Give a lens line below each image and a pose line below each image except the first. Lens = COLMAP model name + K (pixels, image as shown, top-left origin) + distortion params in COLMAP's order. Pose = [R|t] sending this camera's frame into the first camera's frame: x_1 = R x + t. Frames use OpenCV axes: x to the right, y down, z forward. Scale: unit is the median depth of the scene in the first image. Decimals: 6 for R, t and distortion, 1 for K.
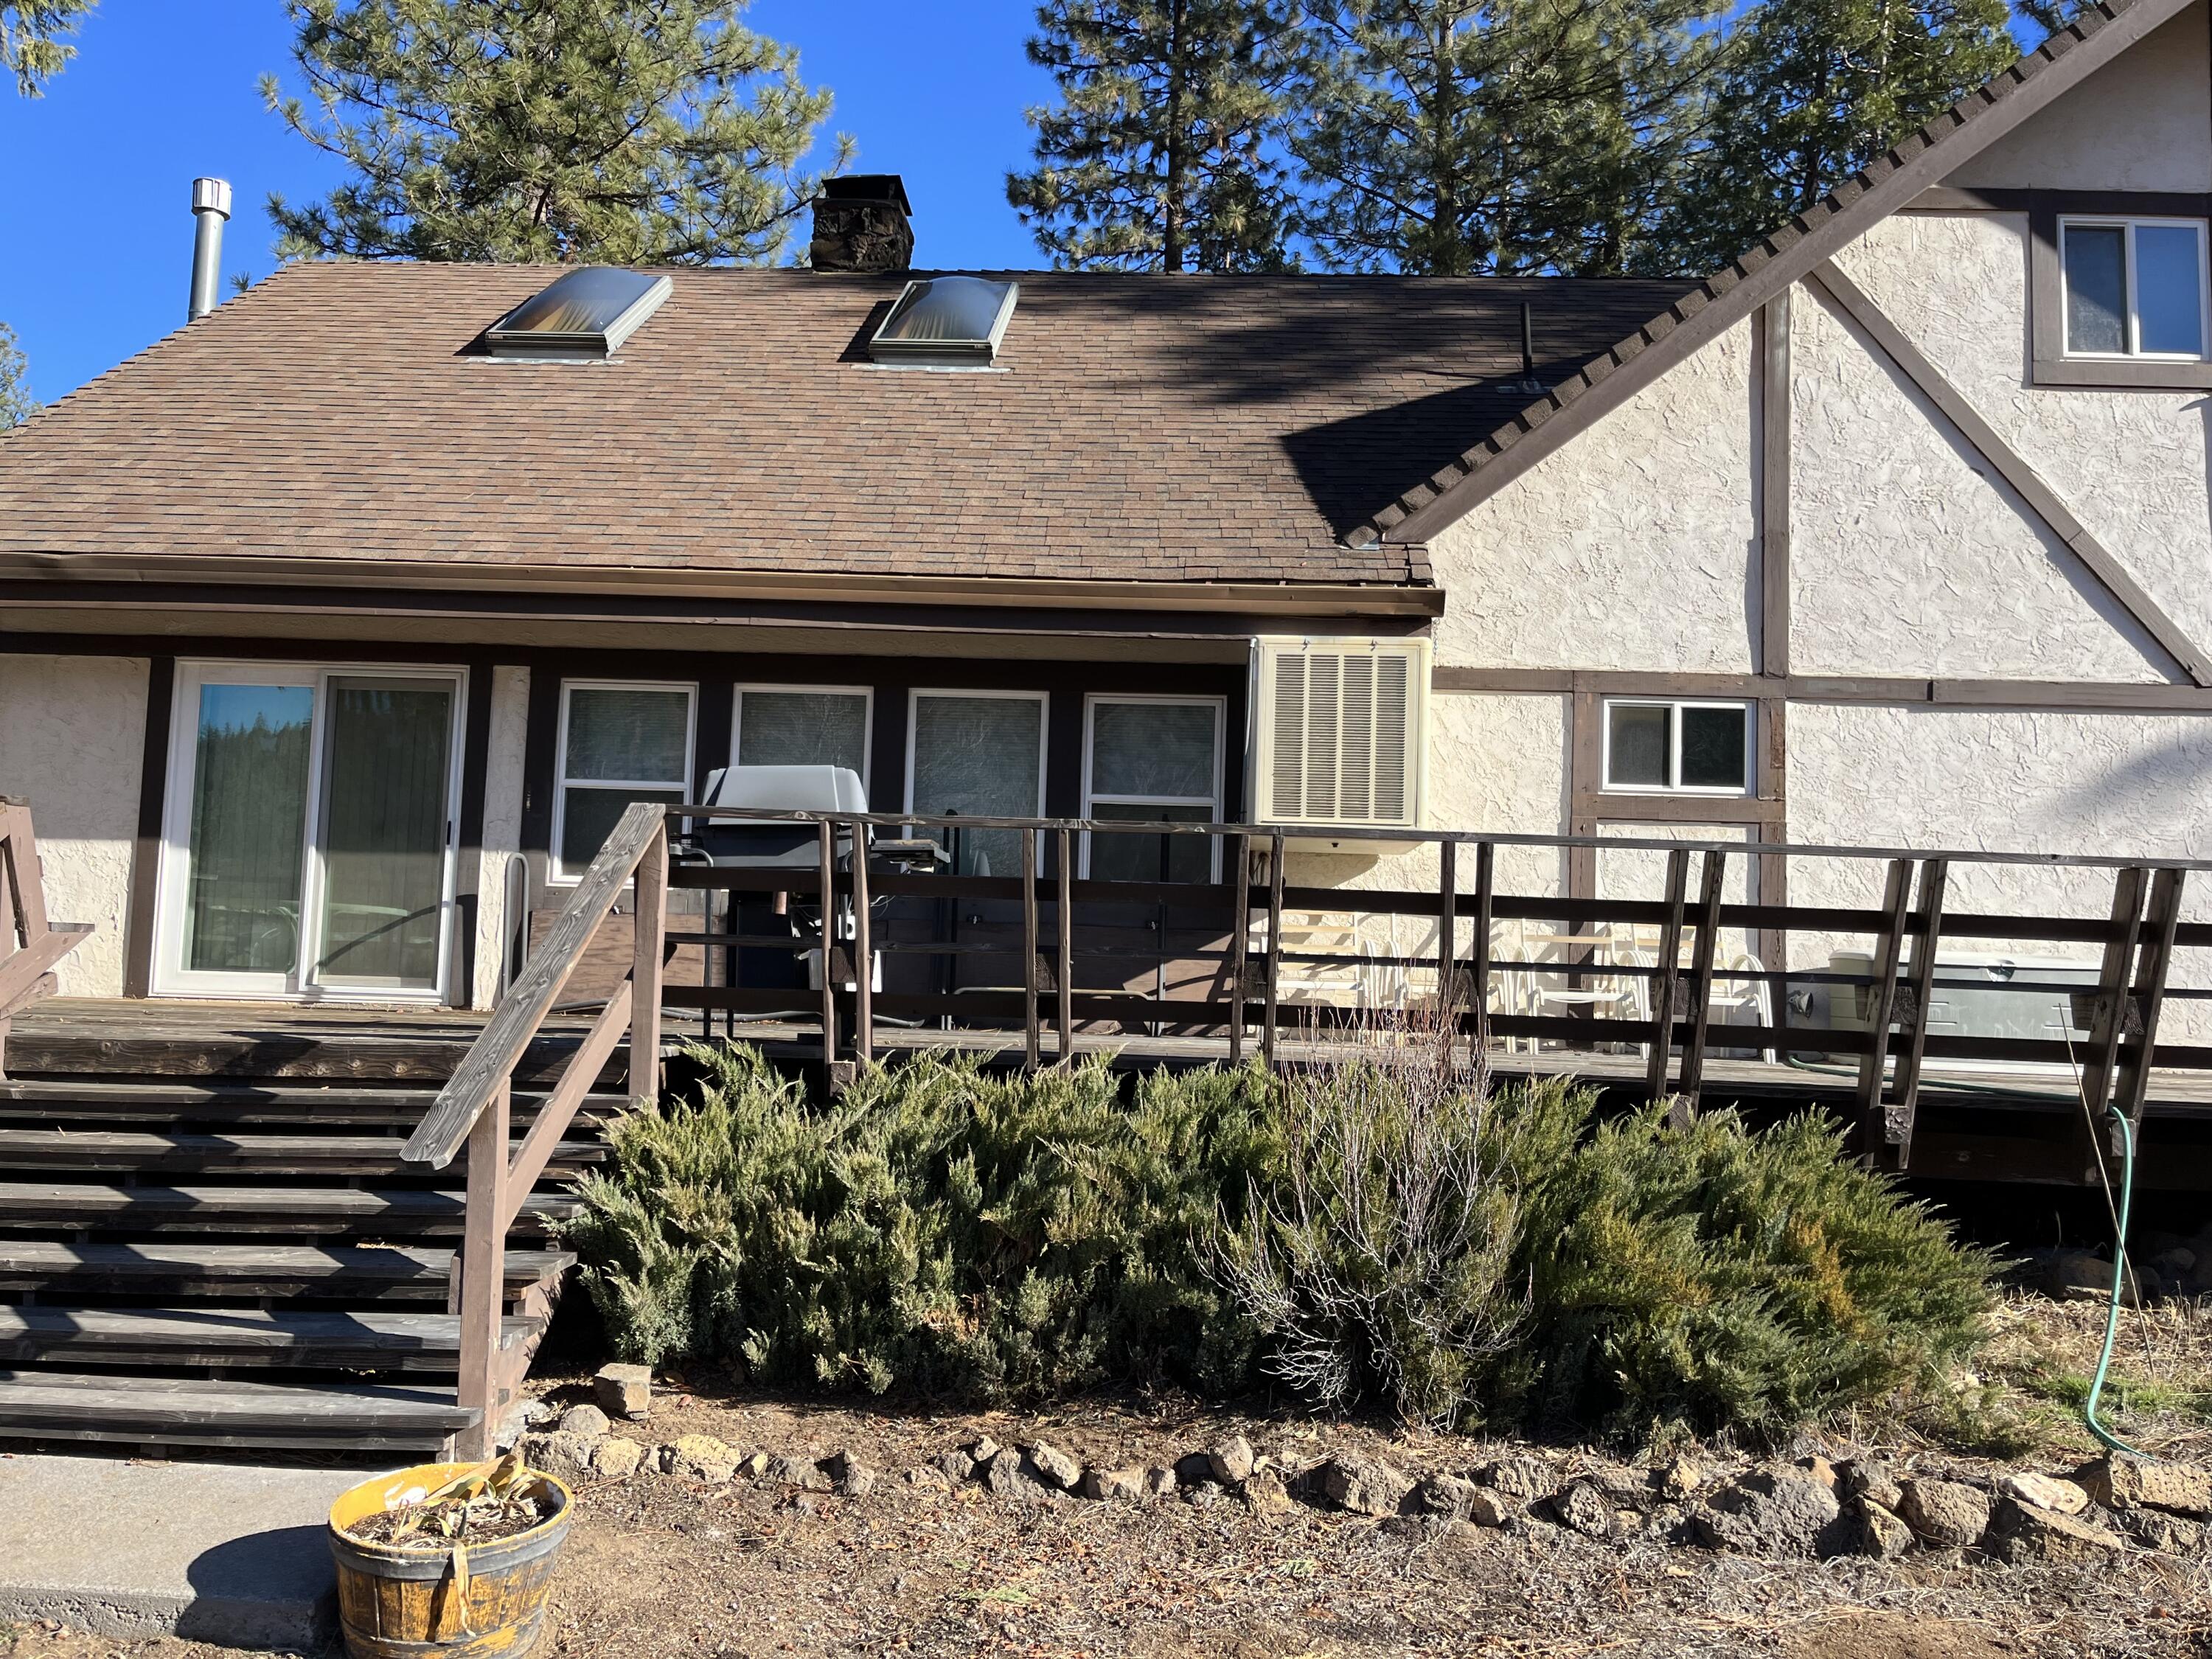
lens RADIAL K [[1653.3, 0, 1109.0], [0, 1653.3, 848.1], [0, 0, 1]] dist [0.048440, -0.049253]
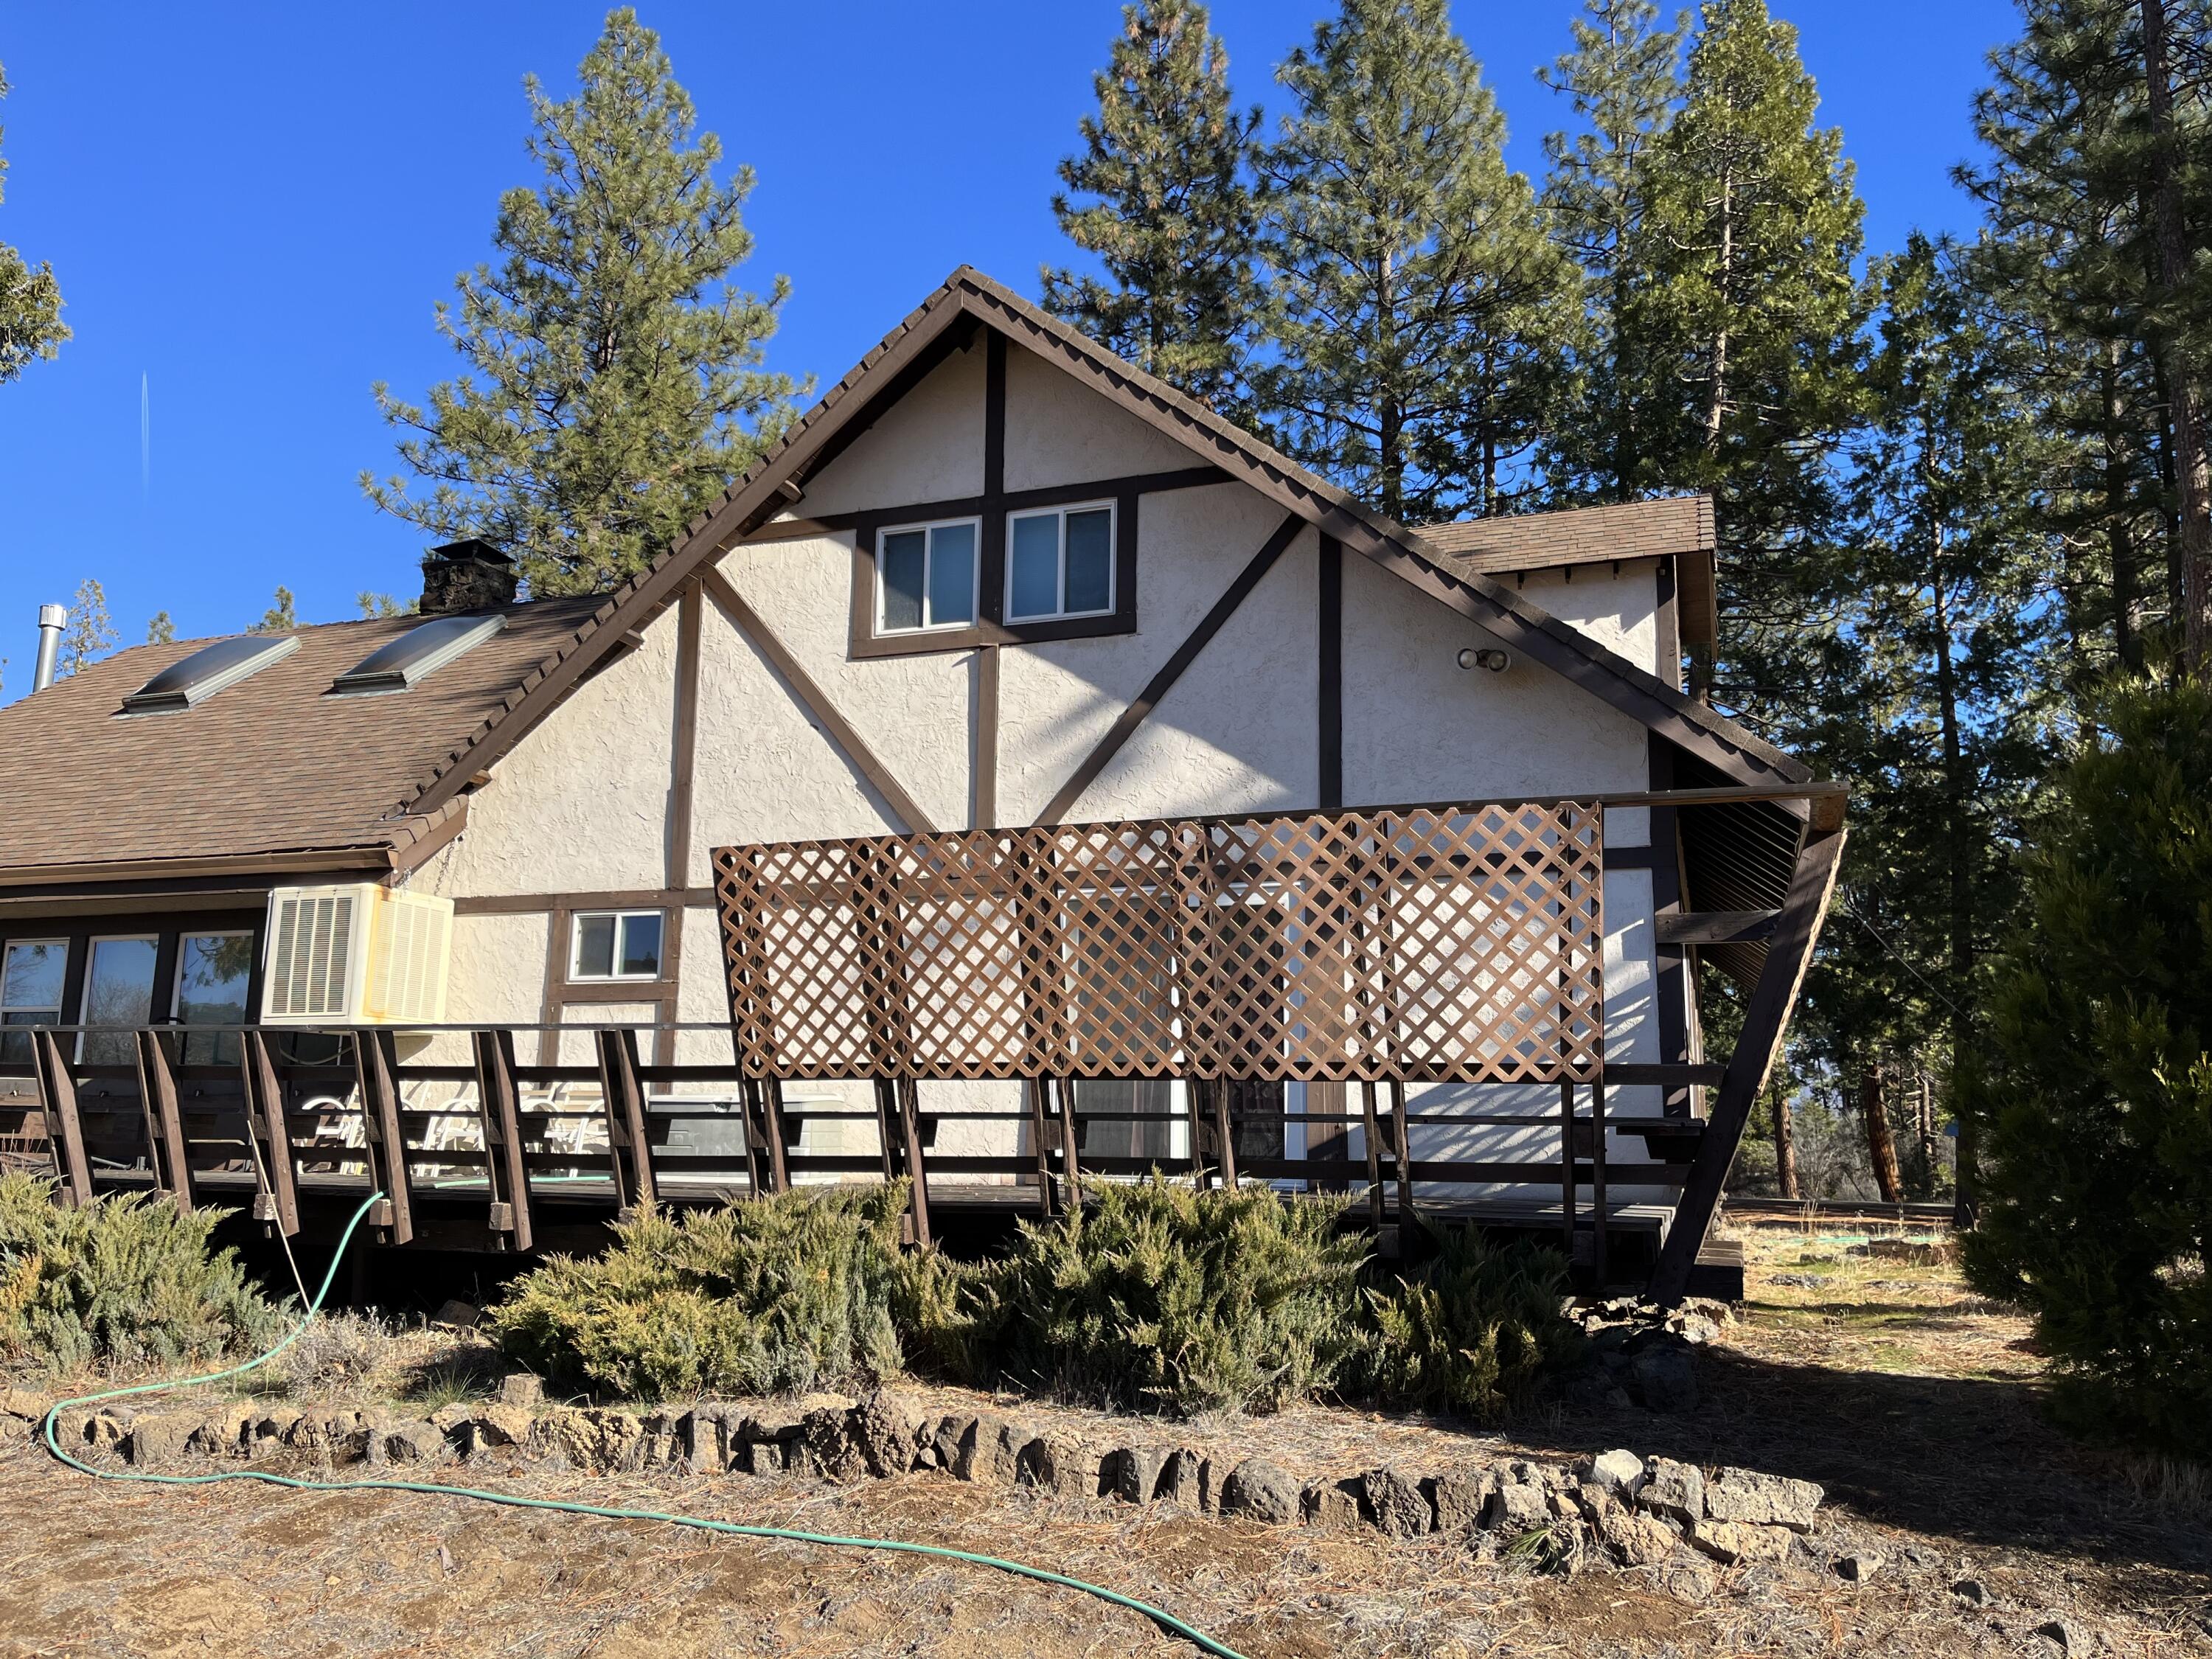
lens RADIAL K [[1653.3, 0, 1109.0], [0, 1653.3, 848.1], [0, 0, 1]] dist [0.048440, -0.049253]
pose [[0.958550, -0.071044, -0.275924, 1.097891], [0.039762, 0.992293, -0.117361, 0.033936], [0.282135, 0.101525, 0.953988, -0.176656]]
